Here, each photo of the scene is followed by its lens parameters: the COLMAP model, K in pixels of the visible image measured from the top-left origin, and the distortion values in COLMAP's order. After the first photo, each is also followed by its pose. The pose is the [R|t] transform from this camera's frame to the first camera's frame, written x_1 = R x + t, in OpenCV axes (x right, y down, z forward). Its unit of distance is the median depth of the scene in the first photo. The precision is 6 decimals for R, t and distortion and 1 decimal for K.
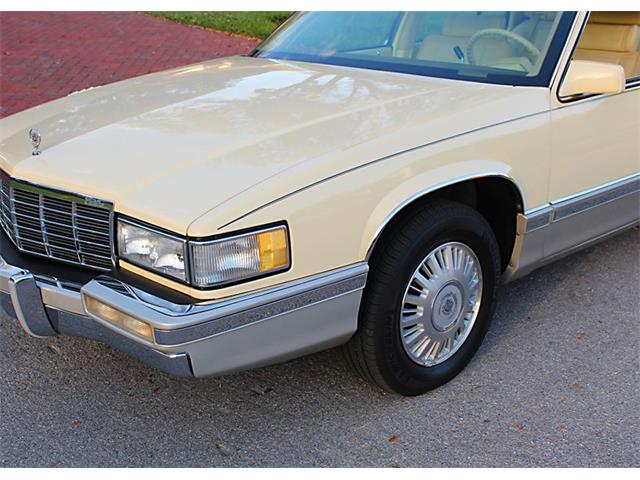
lens RADIAL K [[866.5, 0, 320.0], [0, 866.5, 240.0], [0, 0, 1]] dist [-0.038547, -0.050565]
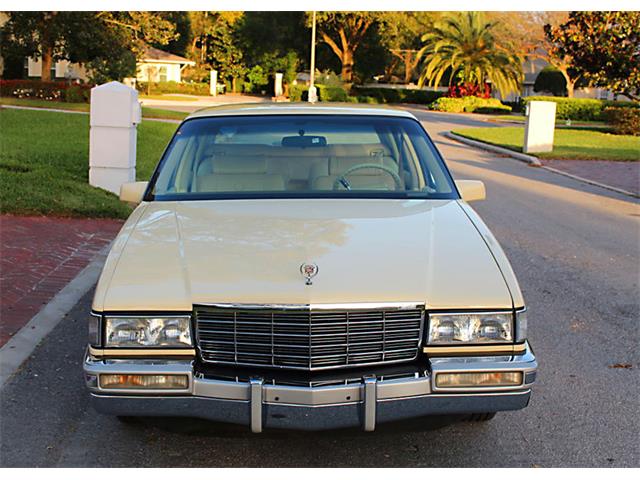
lens RADIAL K [[944.7, 0, 320.0], [0, 944.7, 240.0], [0, 0, 1]] dist [-0.029324, -0.011089]
pose [[0.668287, -0.110828, 0.735601, -1.214416], [0.226937, 0.972077, -0.059714, -0.075609], [-0.708443, 0.206842, 0.674778, 0.109067]]
